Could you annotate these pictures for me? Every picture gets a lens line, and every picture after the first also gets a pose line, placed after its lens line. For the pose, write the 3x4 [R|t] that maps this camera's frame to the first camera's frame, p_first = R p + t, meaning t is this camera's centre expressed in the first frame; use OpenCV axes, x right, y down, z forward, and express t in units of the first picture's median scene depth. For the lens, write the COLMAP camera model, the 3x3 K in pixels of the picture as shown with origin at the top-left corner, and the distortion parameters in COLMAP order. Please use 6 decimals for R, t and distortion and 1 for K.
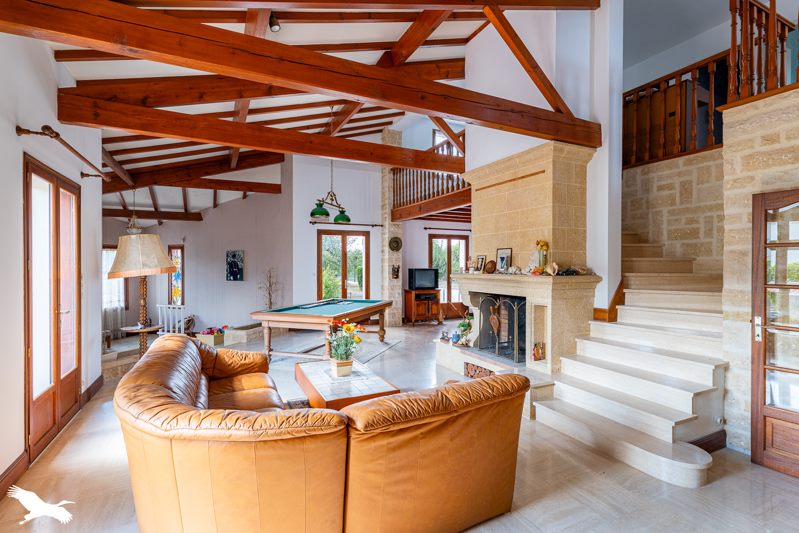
lens RADIAL K [[376.7, 0, 398.9], [0, 376.7, 266.2], [0, 0, 1]] dist [-0.000018, 0.000000]
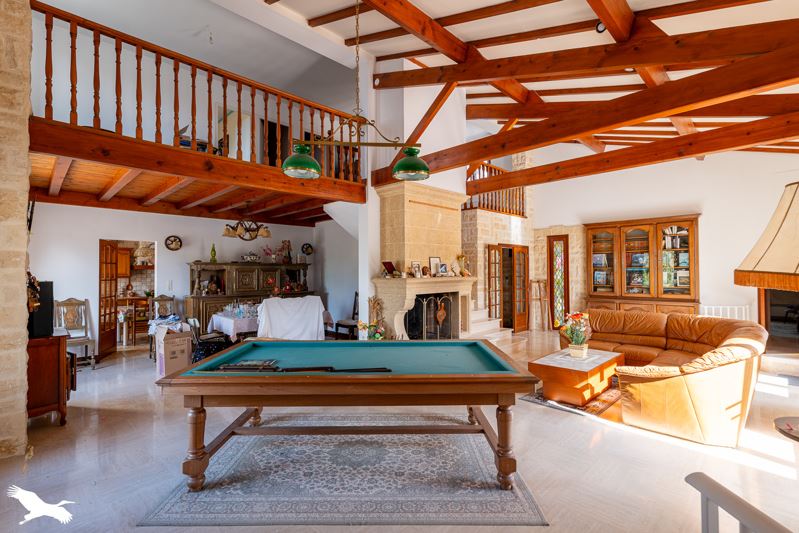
lens RADIAL K [[376.7, 0, 399.5], [0, 376.7, 267.4], [0, 0, 1]] dist [-0.000018, 0.000000]
pose [[-0.315536, 0.009719, 0.948864, -0.884319], [0.007429, 0.999942, -0.007771, -0.003548], [-0.948884, 0.004597, -0.315590, 1.500586]]
